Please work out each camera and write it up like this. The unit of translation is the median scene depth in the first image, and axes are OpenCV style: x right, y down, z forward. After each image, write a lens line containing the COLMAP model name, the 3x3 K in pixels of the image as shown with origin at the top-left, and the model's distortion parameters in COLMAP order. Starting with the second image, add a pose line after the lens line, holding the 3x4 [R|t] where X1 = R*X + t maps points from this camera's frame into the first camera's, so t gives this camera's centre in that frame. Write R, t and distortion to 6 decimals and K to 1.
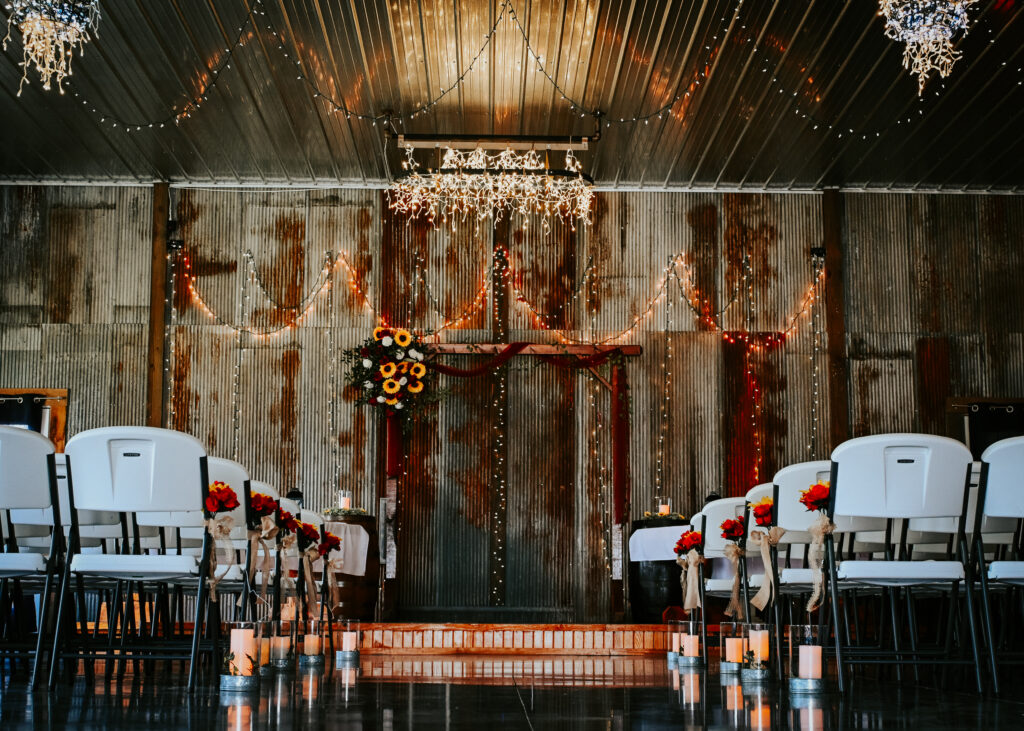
lens RADIAL K [[1754.3, 0, 512.0], [0, 1754.3, 365.5], [0, 0, 1]] dist [-0.010953, -0.030602]
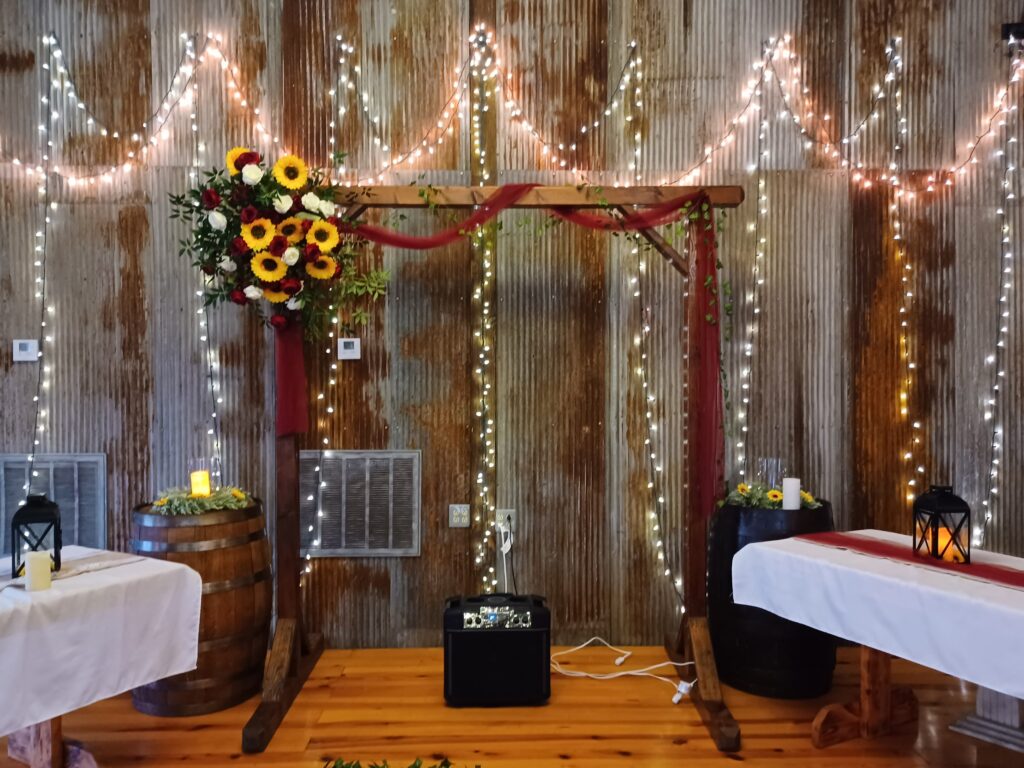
lens RADIAL K [[762.8, 0, 512.0], [0, 762.8, 384.0], [0, 0, 1]] dist [0.030769, 0.000413]
pose [[0.999849, -0.009801, 0.014351, -0.001313], [0.007219, 0.985409, 0.170048, 0.007609], [-0.015808, -0.169919, 0.985331, 0.731654]]
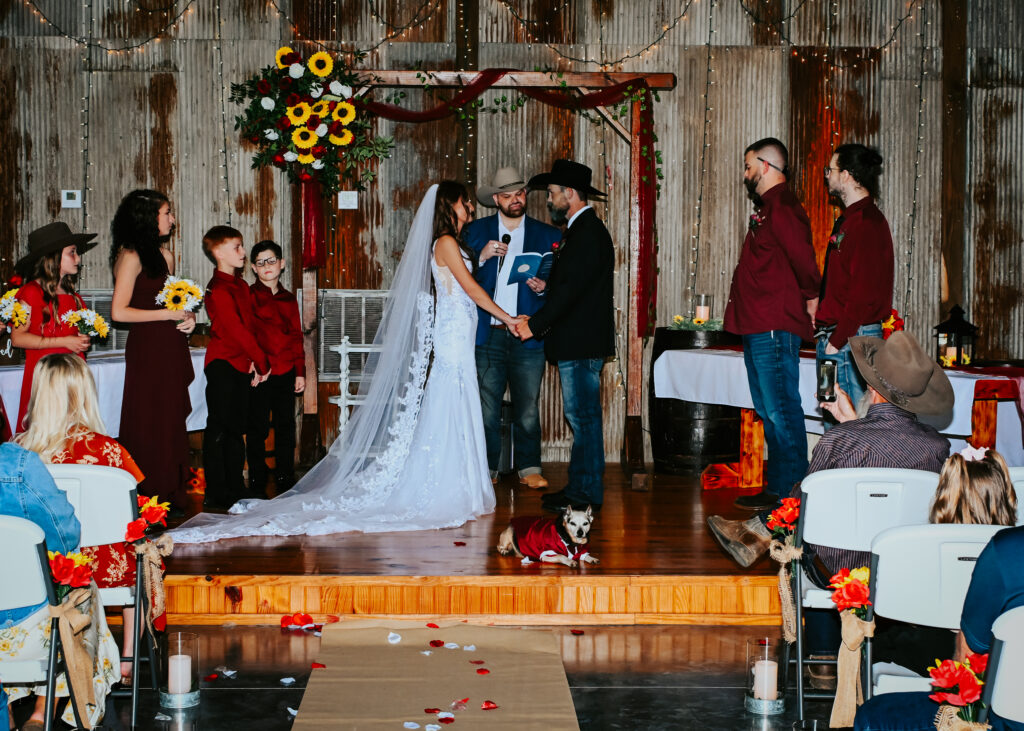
lens RADIAL K [[1754.3, 0, 512.0], [0, 1754.3, 365.5], [0, 0, 1]] dist [-0.010953, -0.030602]
pose [[0.999958, -0.000201, 0.009157, 0.004608], [-0.001807, 0.975794, 0.218682, -0.047647], [-0.008979, -0.218690, 0.975753, 0.304537]]
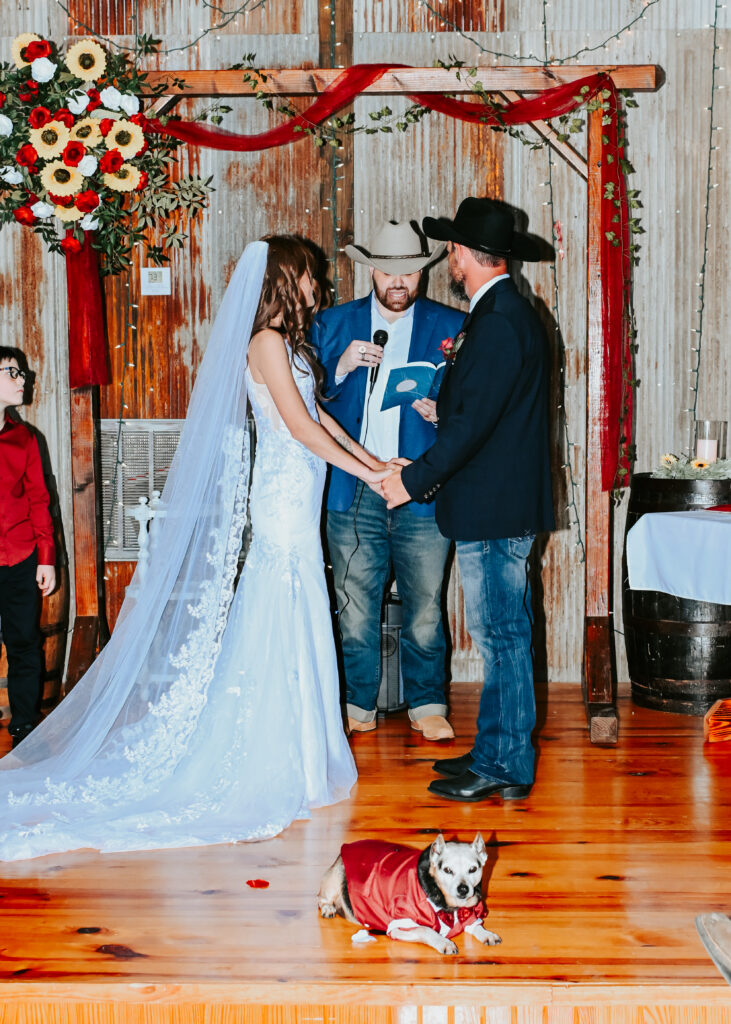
lens RADIAL K [[1874.5, 0, 411.0], [0, 1874.5, 510.9], [0, 0, 1]] dist [-0.000635, -0.084787]
pose [[0.998718, -0.009312, -0.049766, 0.034871], [0.020566, 0.972808, 0.230698, -0.012020], [0.046264, -0.231426, 0.971752, 0.518355]]
